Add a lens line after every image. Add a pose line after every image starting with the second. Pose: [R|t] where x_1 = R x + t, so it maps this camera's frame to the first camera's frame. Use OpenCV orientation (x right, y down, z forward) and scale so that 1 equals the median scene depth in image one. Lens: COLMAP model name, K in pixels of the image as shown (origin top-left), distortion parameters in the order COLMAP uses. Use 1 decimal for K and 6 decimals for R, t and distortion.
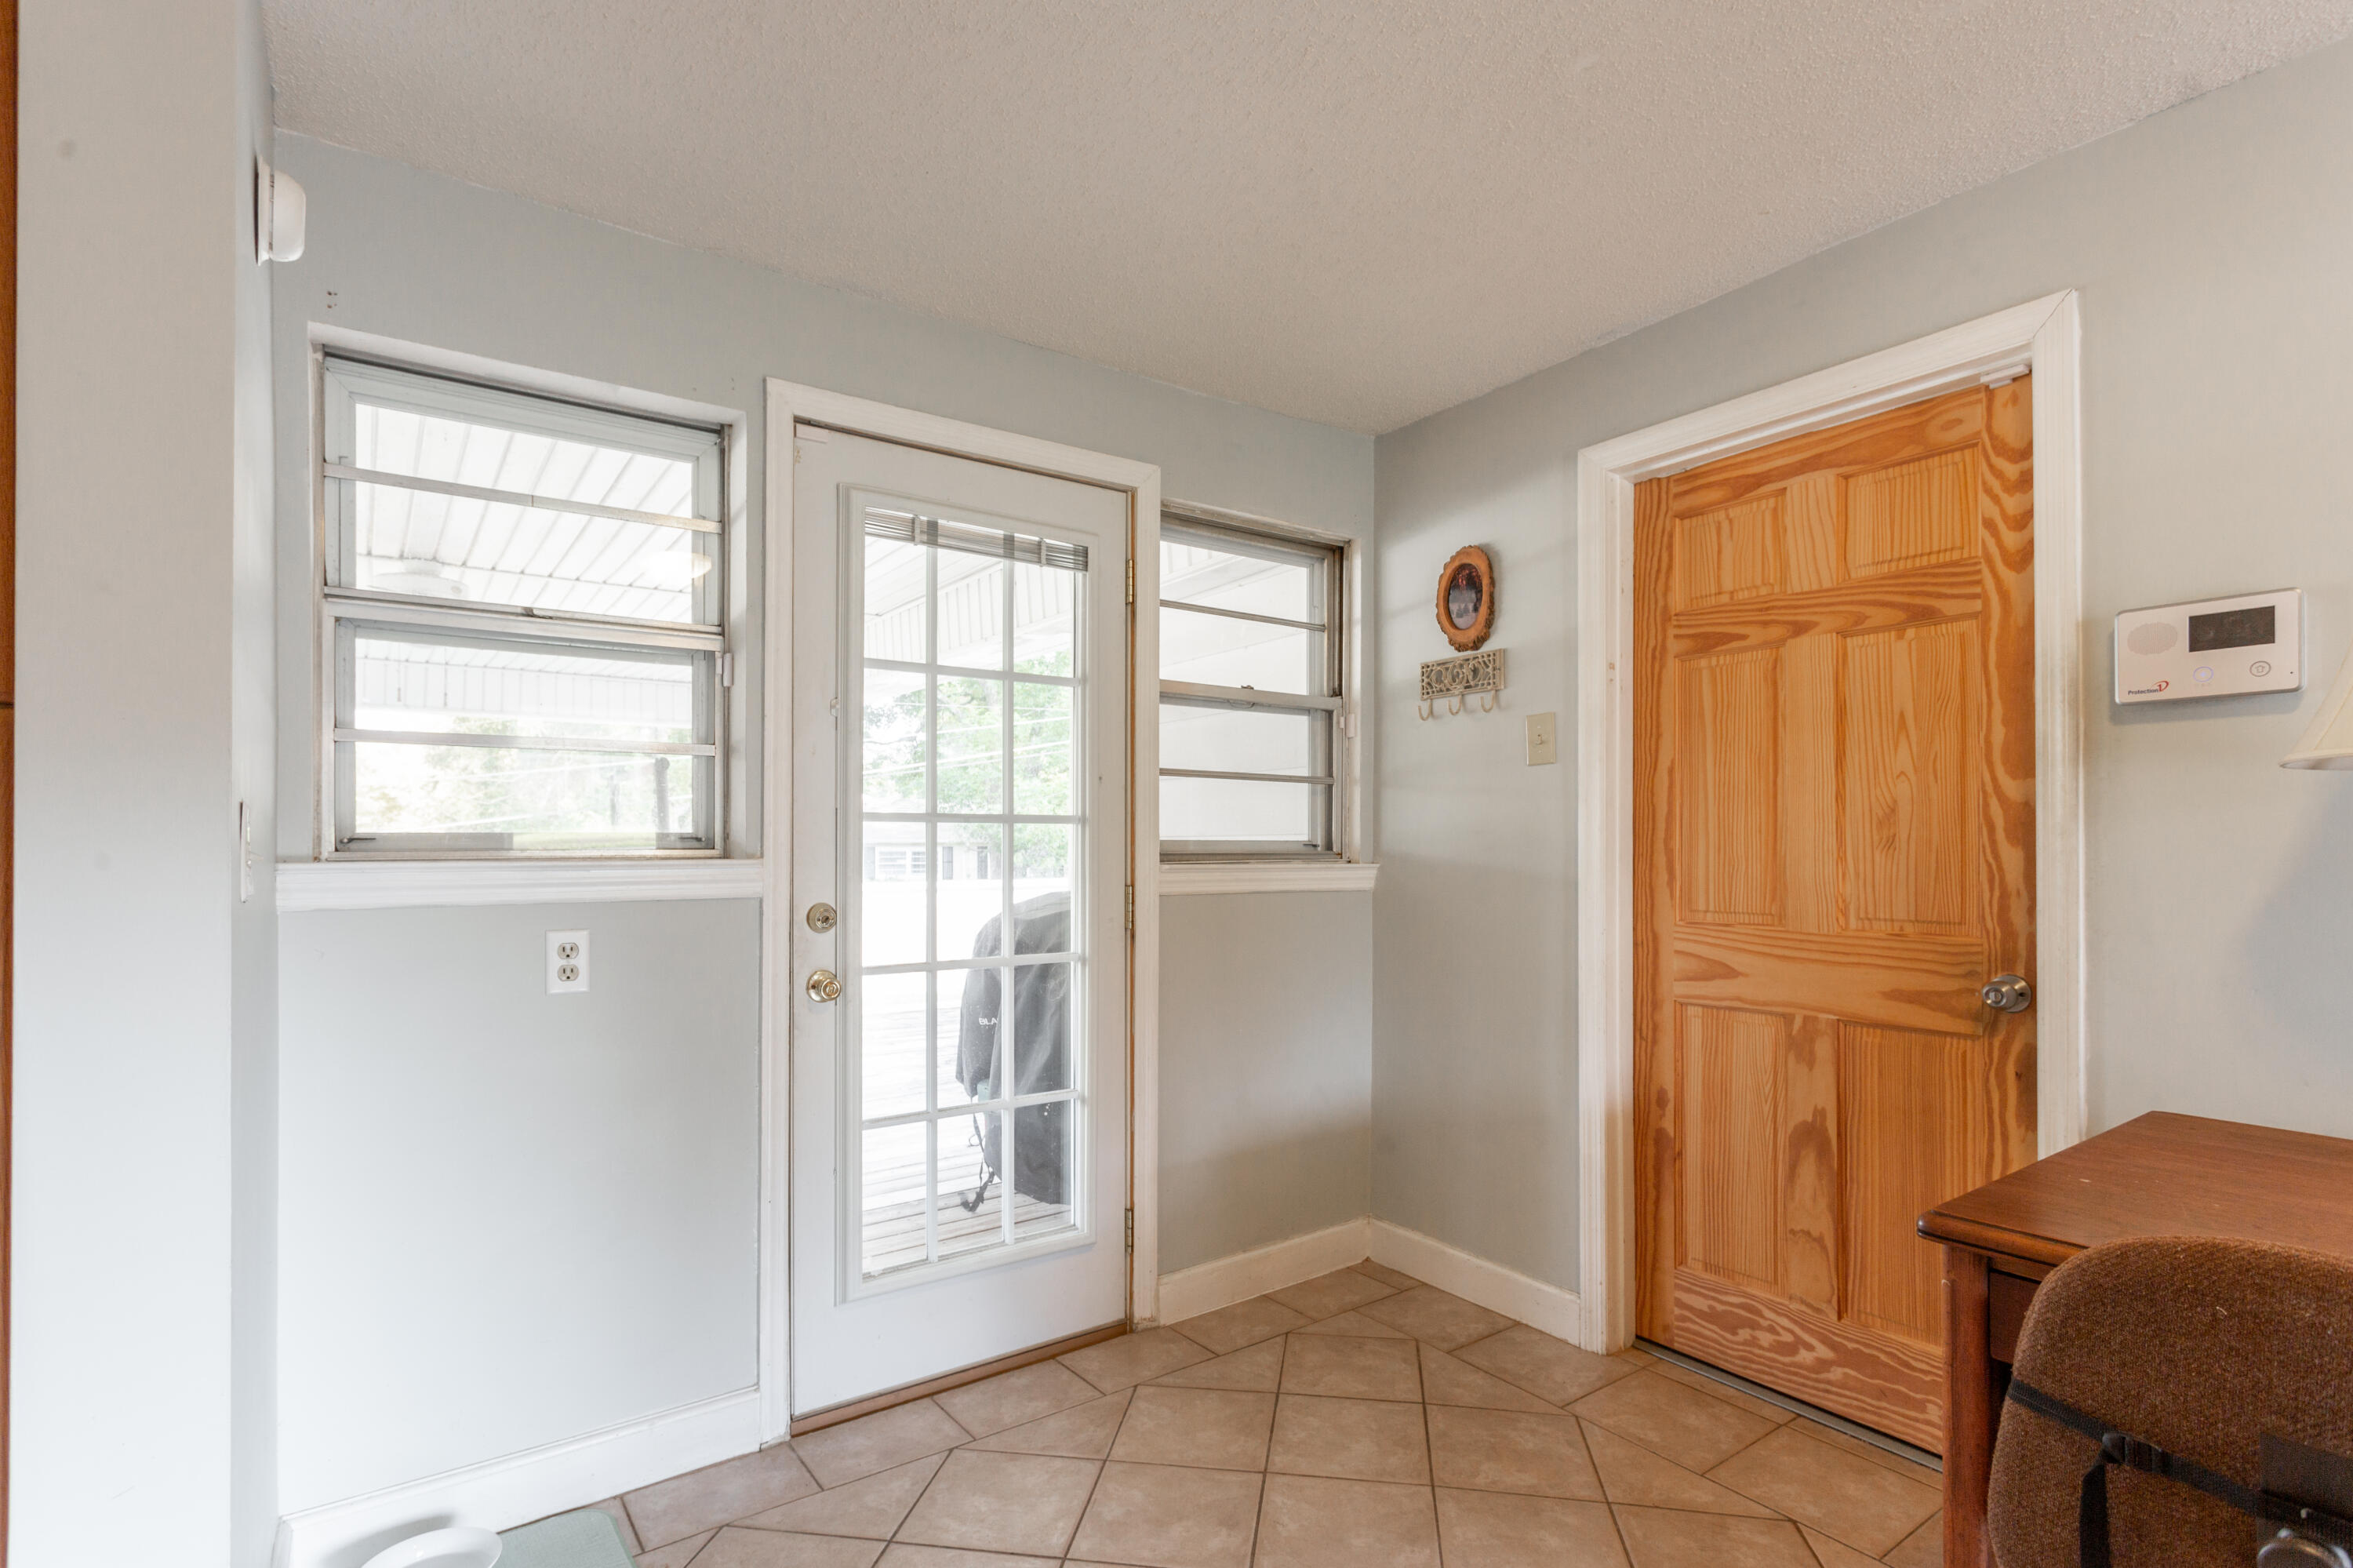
lens RADIAL K [[1140.0, 0, 1166.0], [0, 1140.0, 843.0], [0, 0, 1]] dist [0.005188, 0.000961]
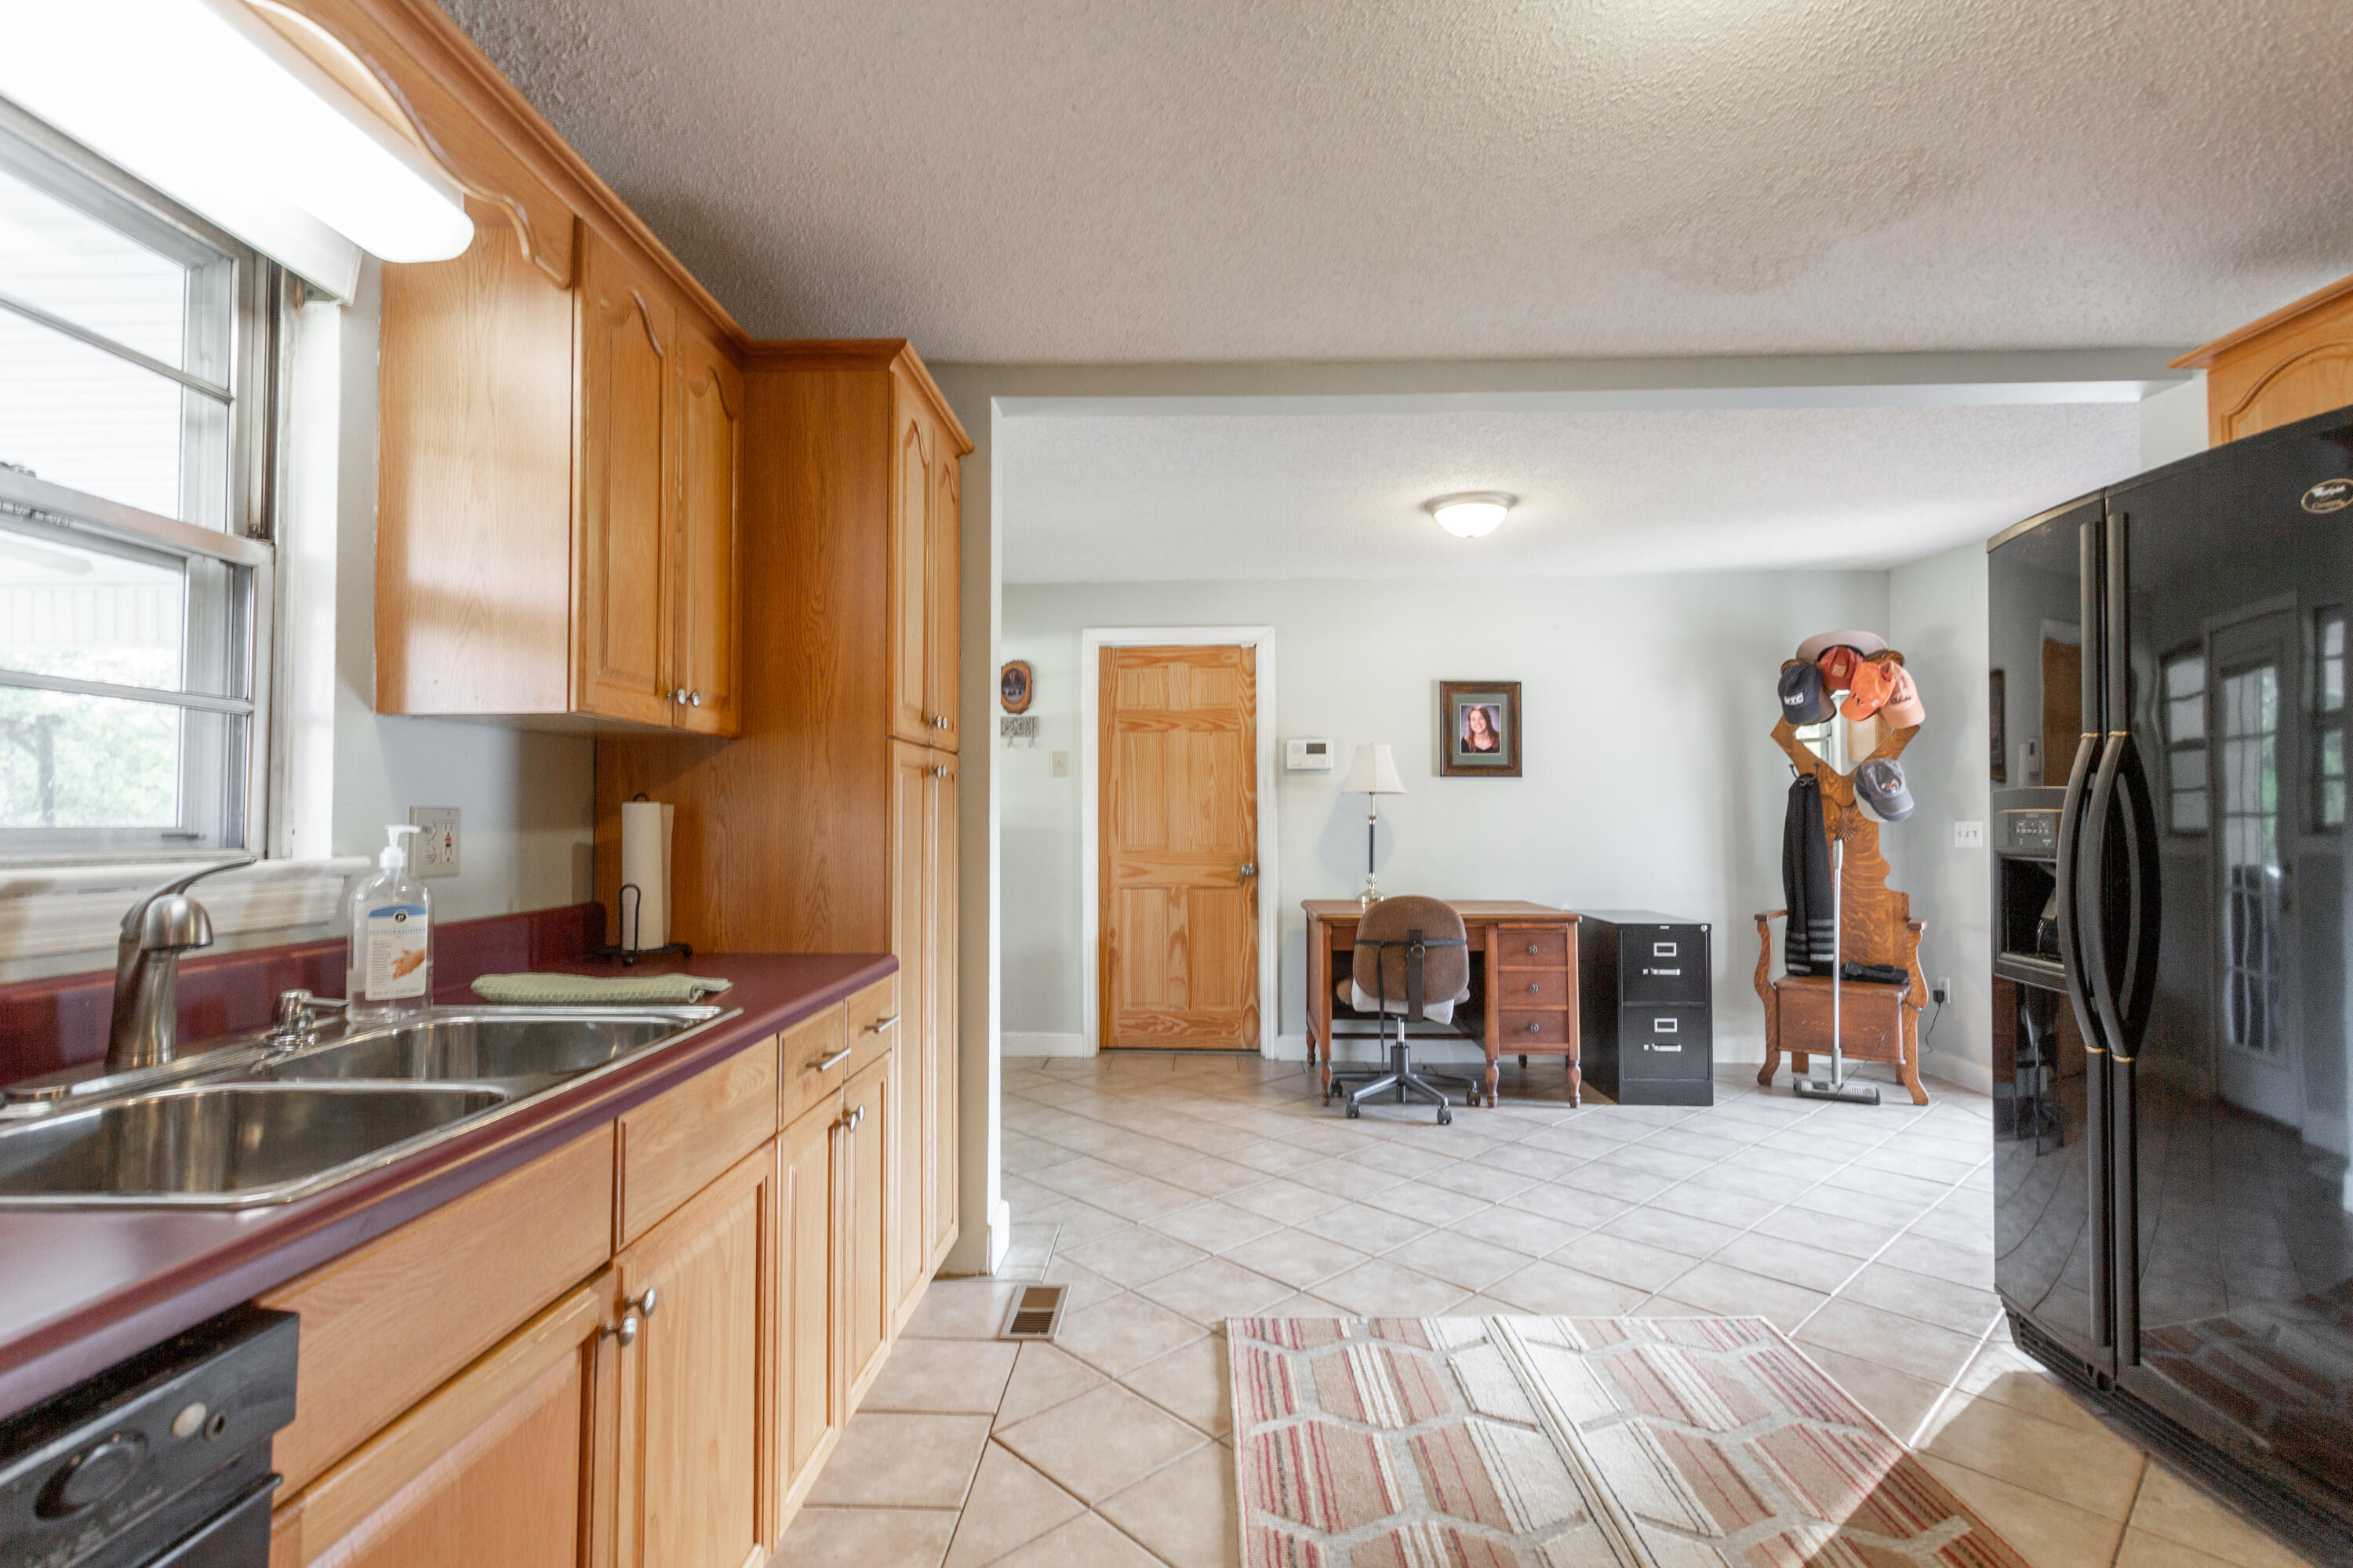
lens RADIAL K [[1140.0, 0, 1173.7], [0, 1140.0, 791.9], [0, 0, 1]] dist [0.005188, 0.000961]
pose [[0.611852, 0.021096, 0.790691, -1.345326], [-0.000086, 0.999646, -0.026604, 0.014826], [-0.790973, 0.016210, 0.611637, -0.465880]]
